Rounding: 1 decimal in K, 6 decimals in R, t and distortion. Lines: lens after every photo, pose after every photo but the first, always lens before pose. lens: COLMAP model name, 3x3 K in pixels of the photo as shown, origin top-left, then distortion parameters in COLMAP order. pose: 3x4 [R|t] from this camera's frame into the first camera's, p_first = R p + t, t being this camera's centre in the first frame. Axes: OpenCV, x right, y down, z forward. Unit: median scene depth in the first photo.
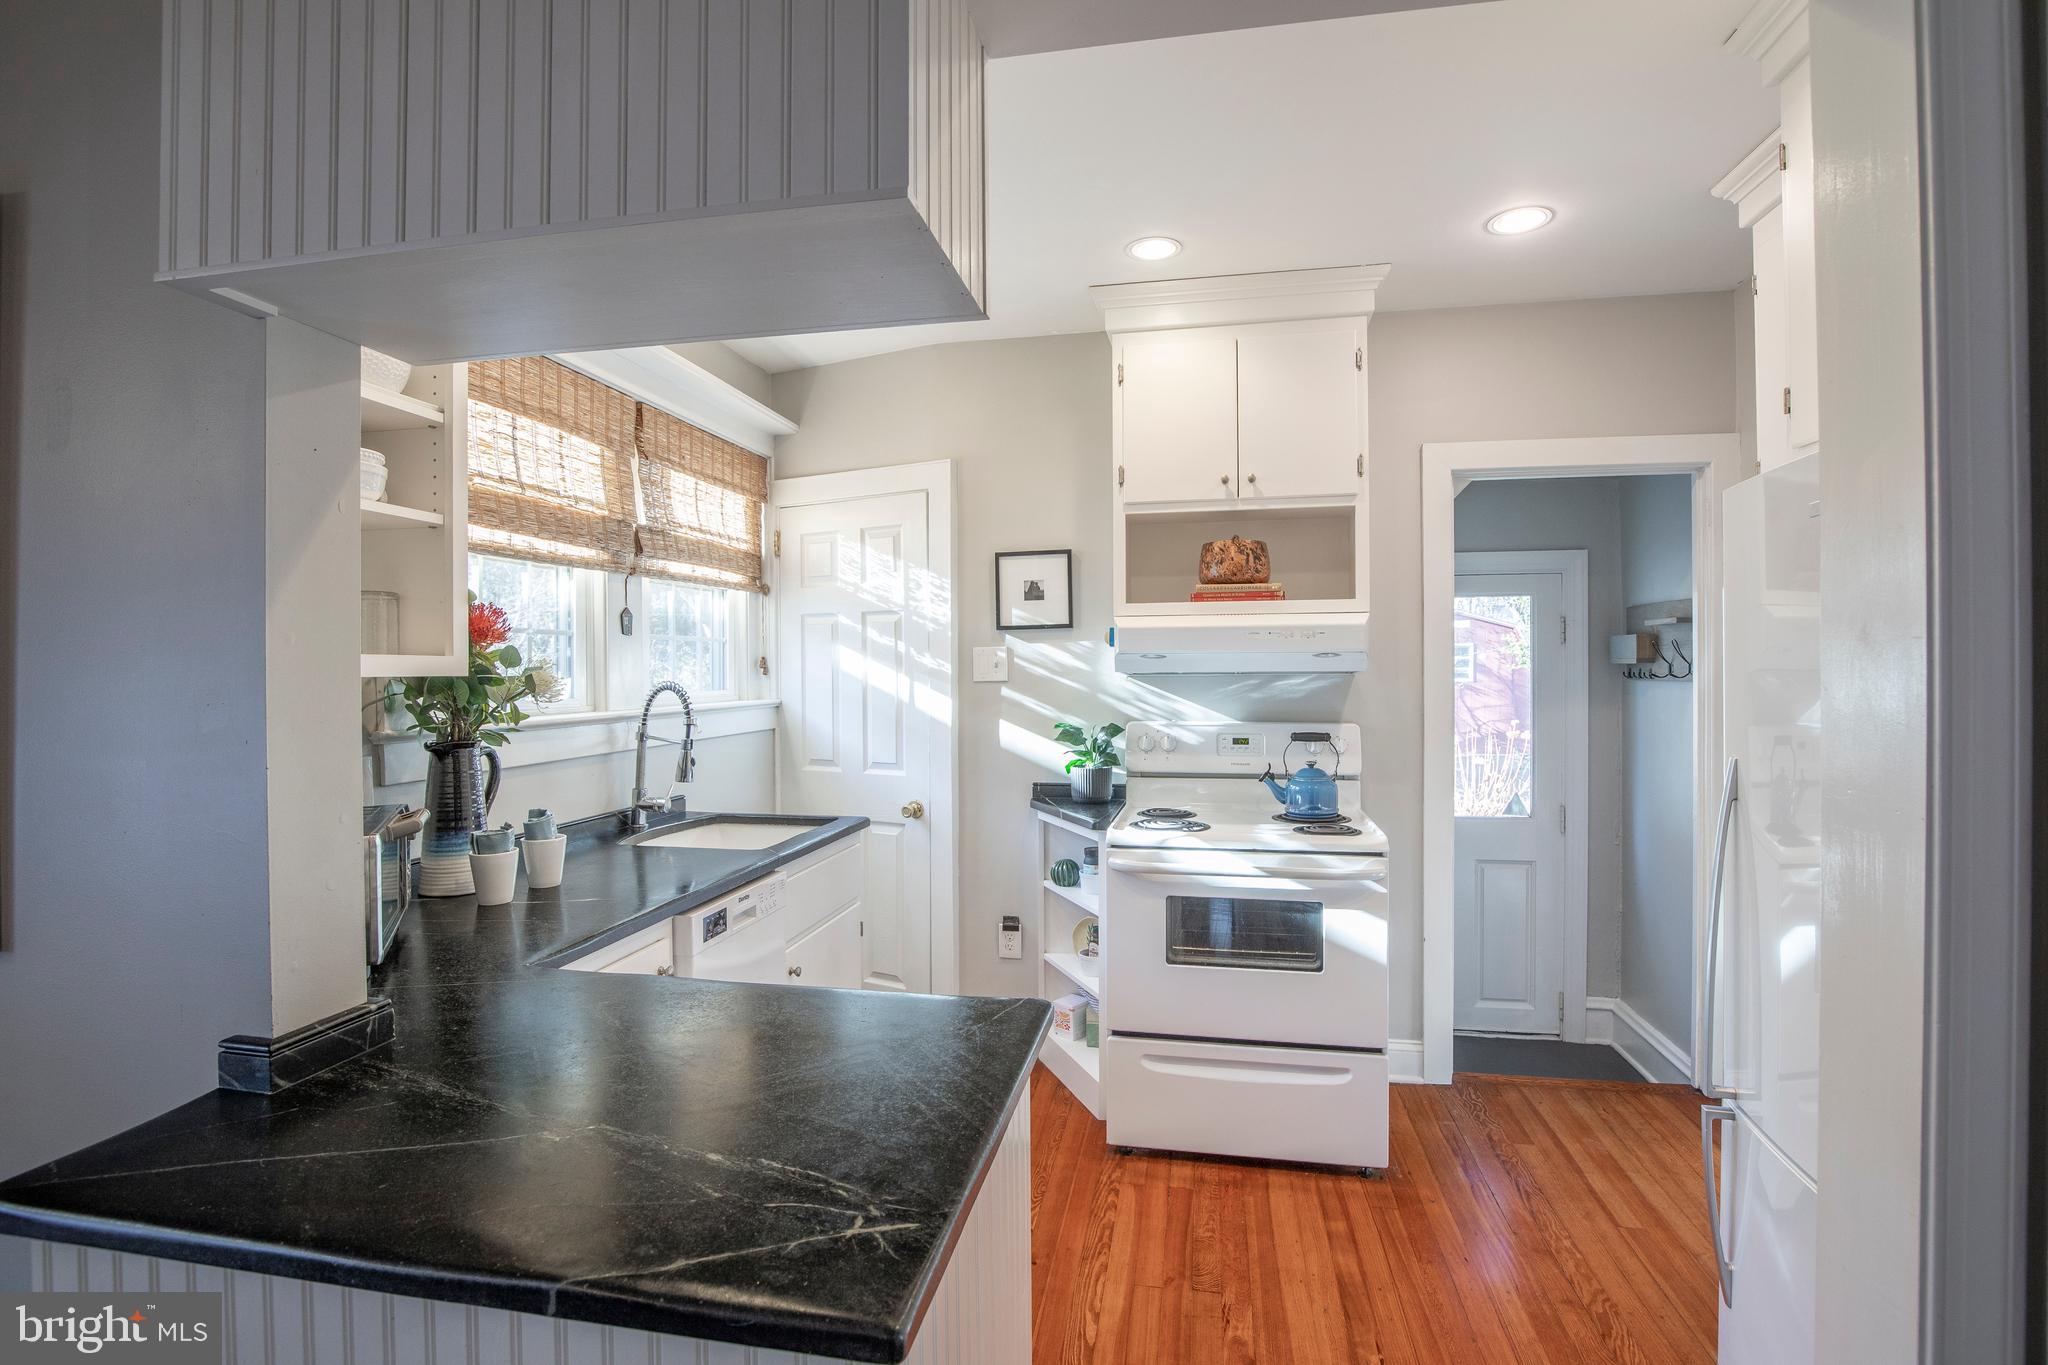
lens RADIAL K [[945.8, 0, 1033.4], [0, 945.8, 663.0], [0, 0, 1]] dist [-0.038319, 0.006443]
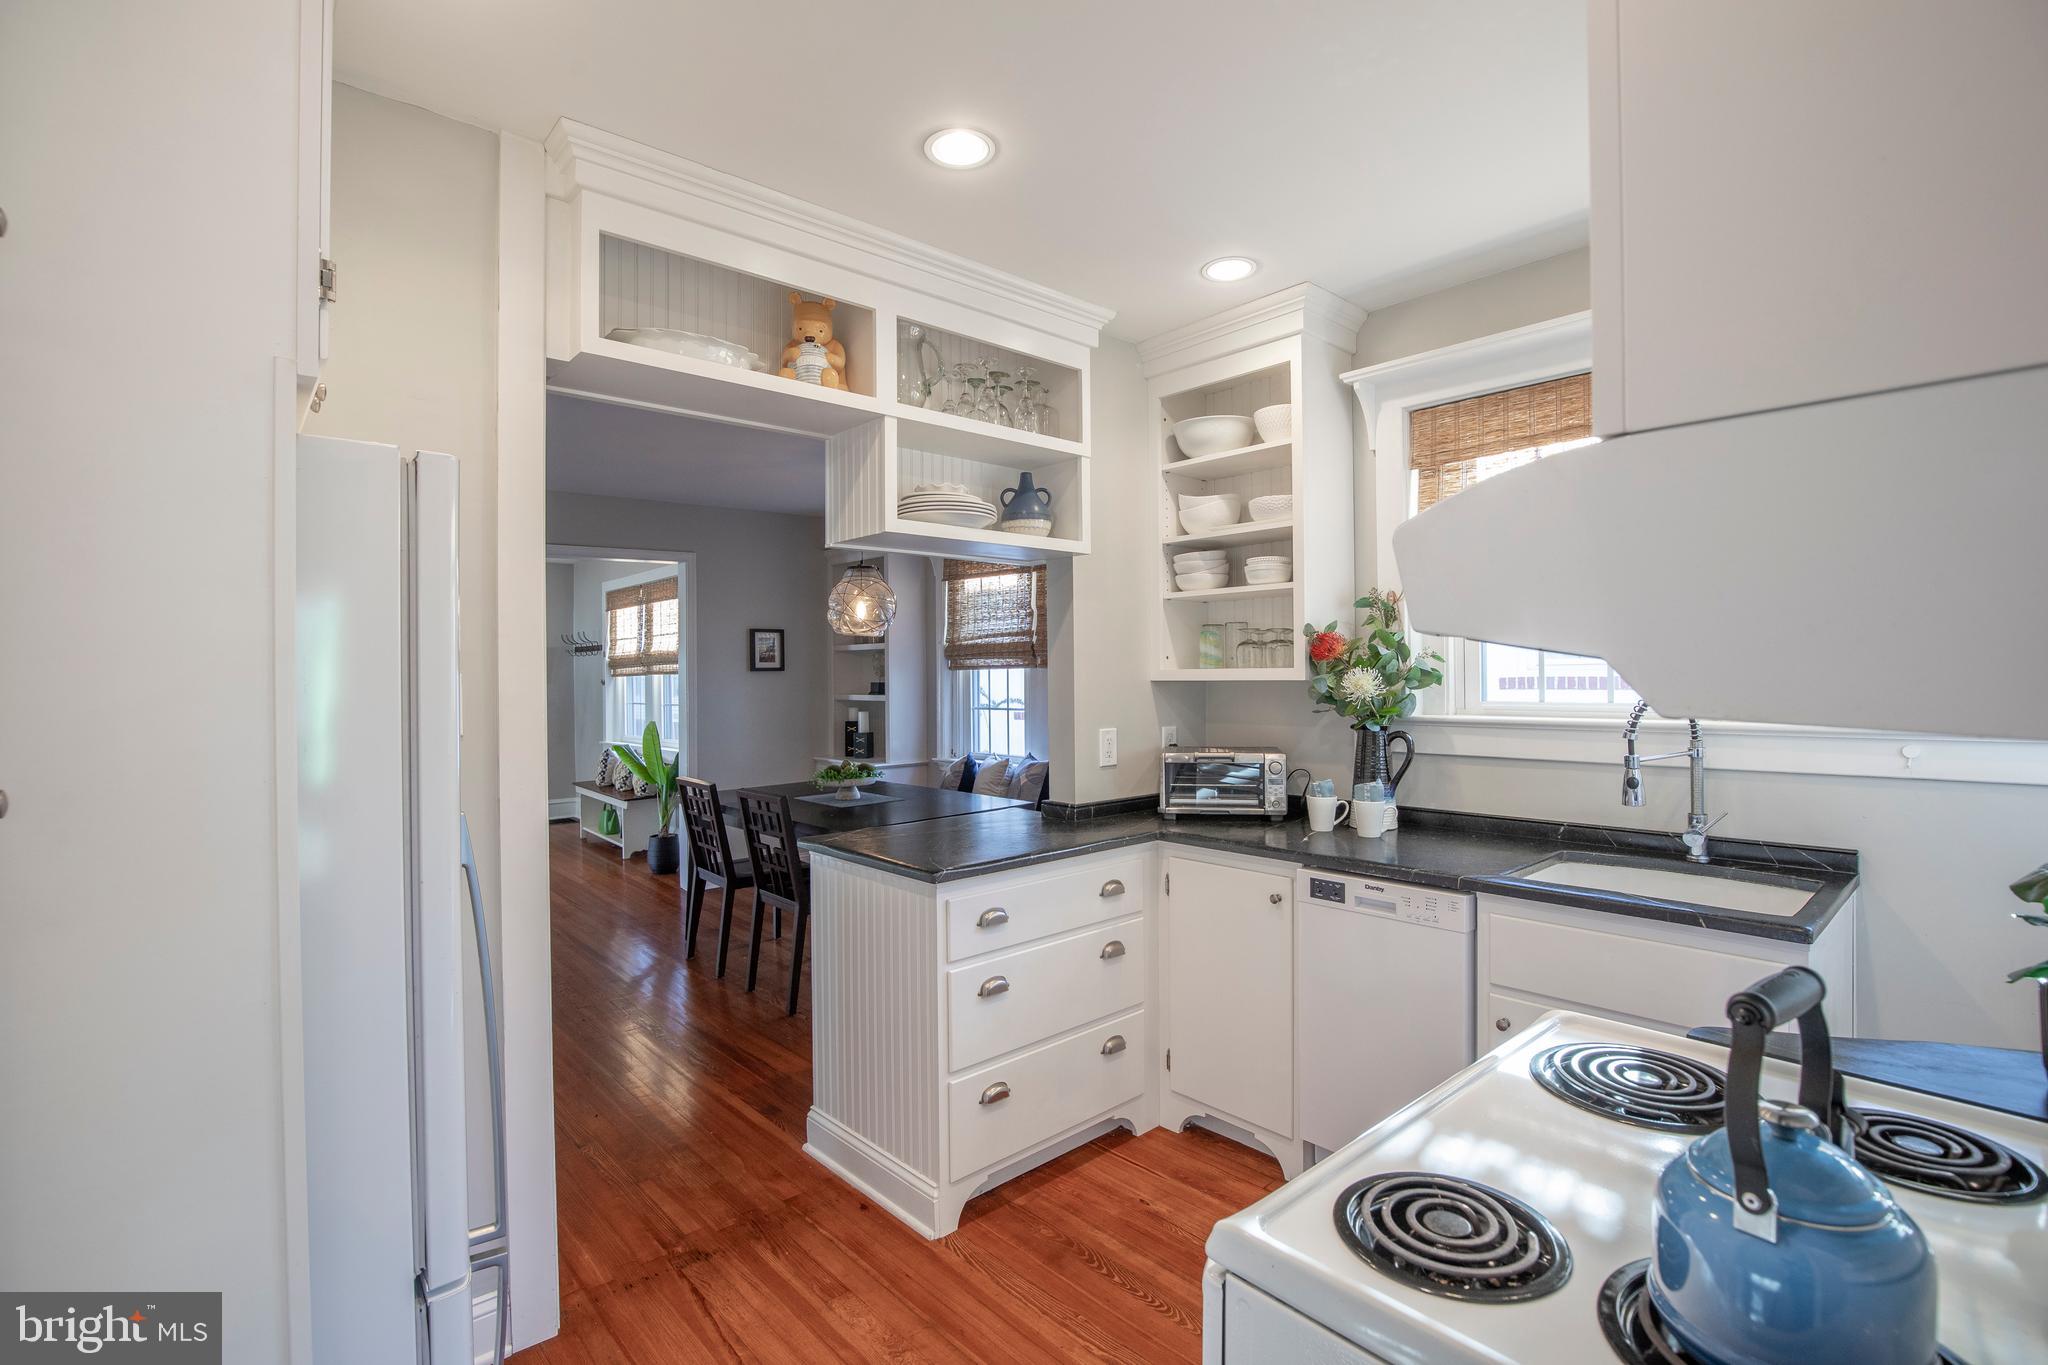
lens RADIAL K [[945.8, 0, 1034.9], [0, 945.8, 675.6], [0, 0, 1]] dist [-0.038319, 0.006443]
pose [[-0.608472, 0.013747, -0.793456, 0.578812], [0.017522, 0.999839, 0.003886, -0.005547], [0.793382, -0.011538, -0.608615, 1.000155]]
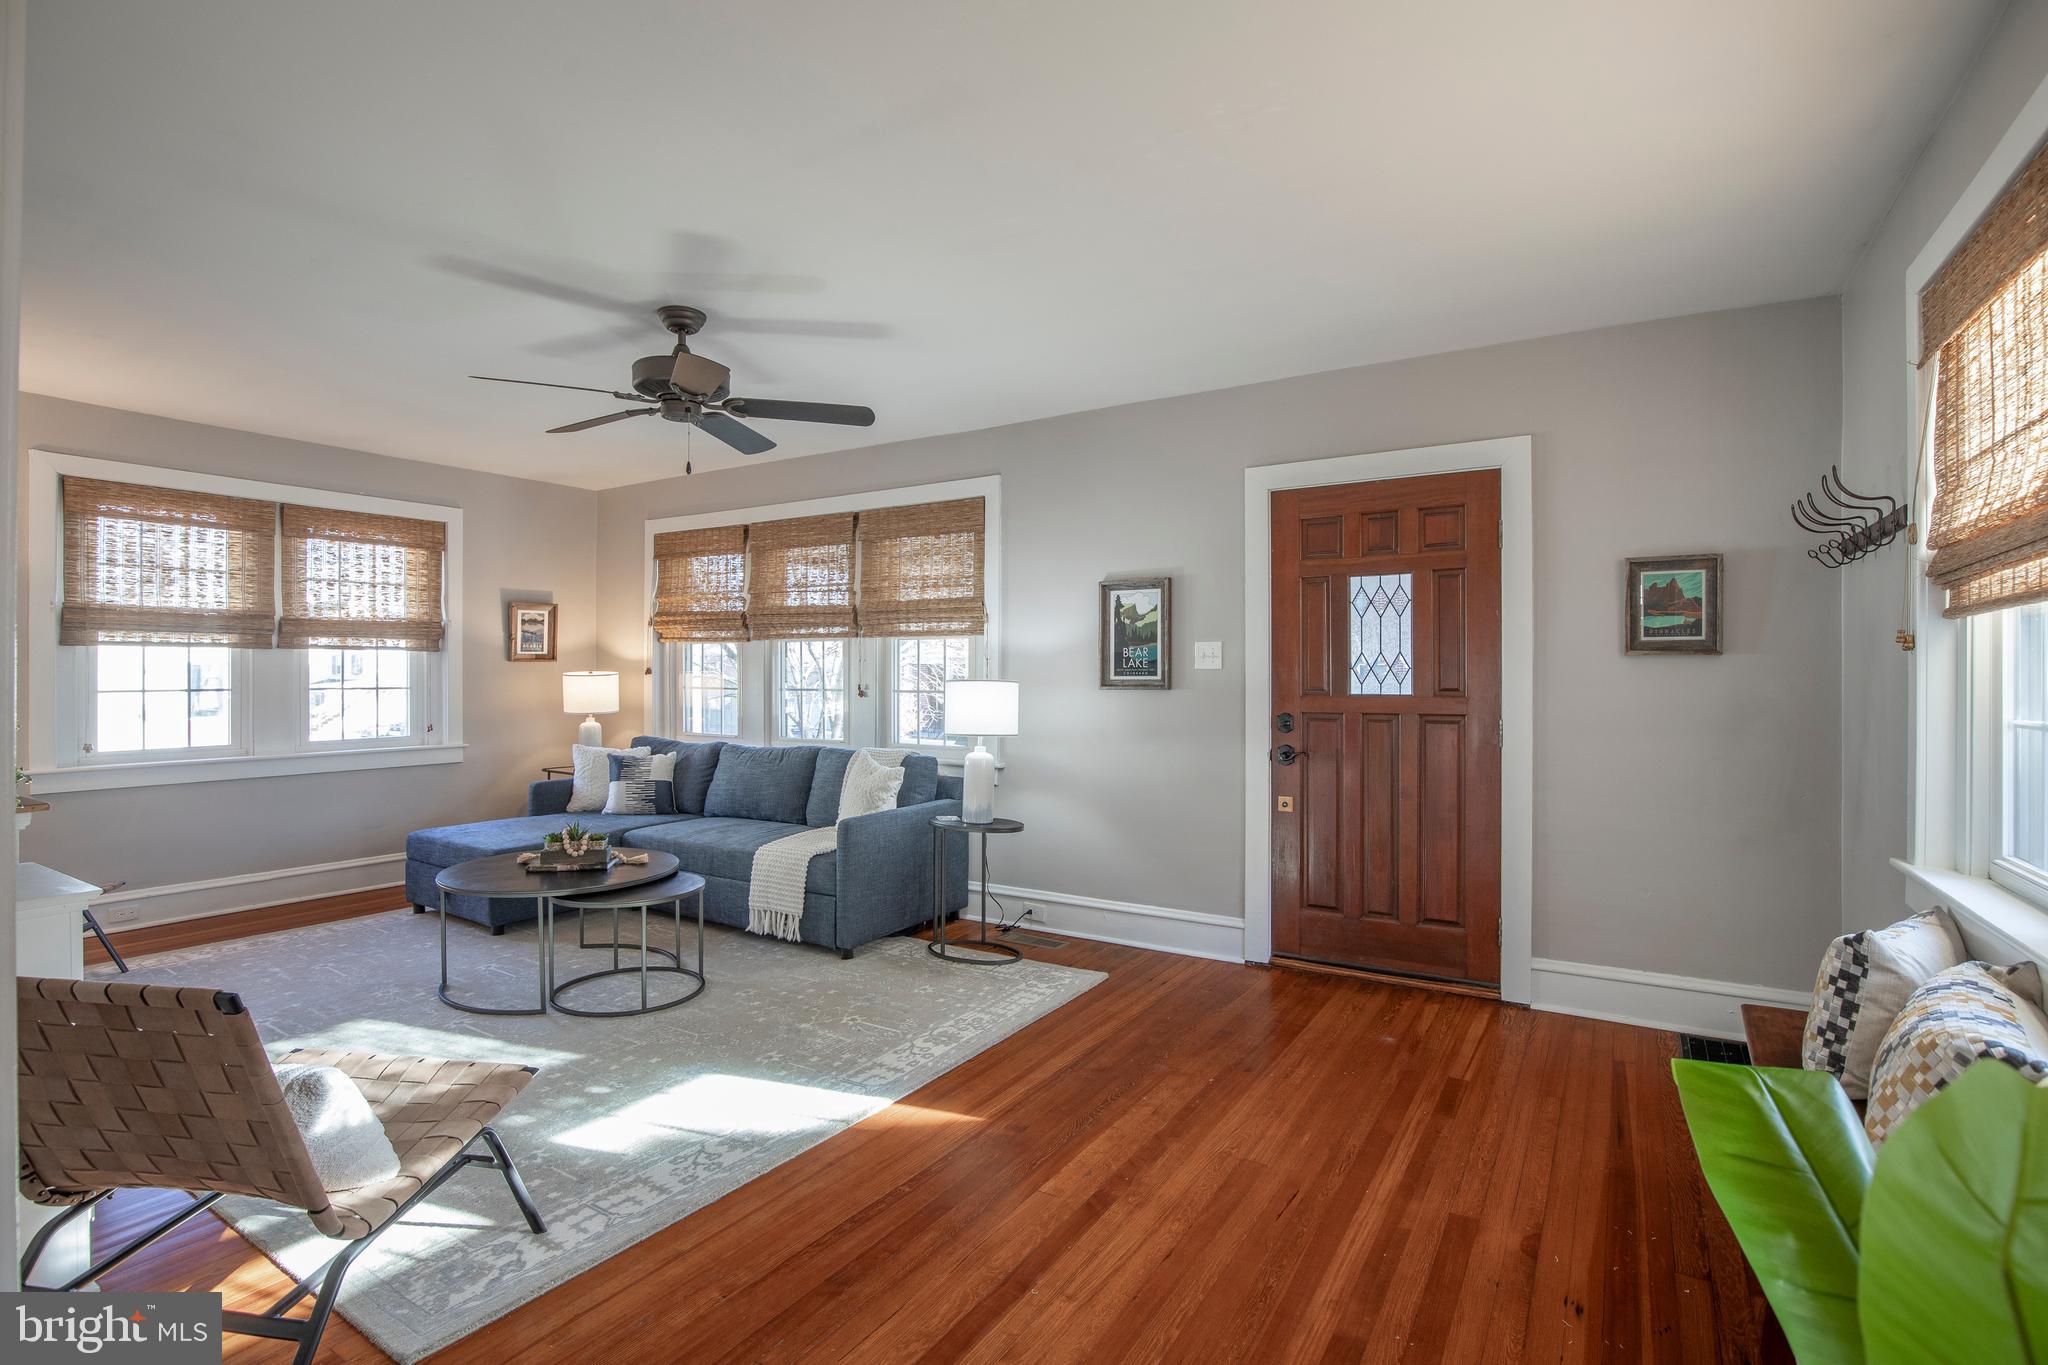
lens RADIAL K [[945.8, 0, 1044.3], [0, 945.8, 670.8], [0, 0, 1]] dist [-0.038319, 0.006443]
pose [[-0.929756, 0.003061, 0.368164, -0.533869], [-0.000394, 0.999957, -0.009308, 0.036303], [-0.368176, -0.008799, -0.929714, -0.875044]]
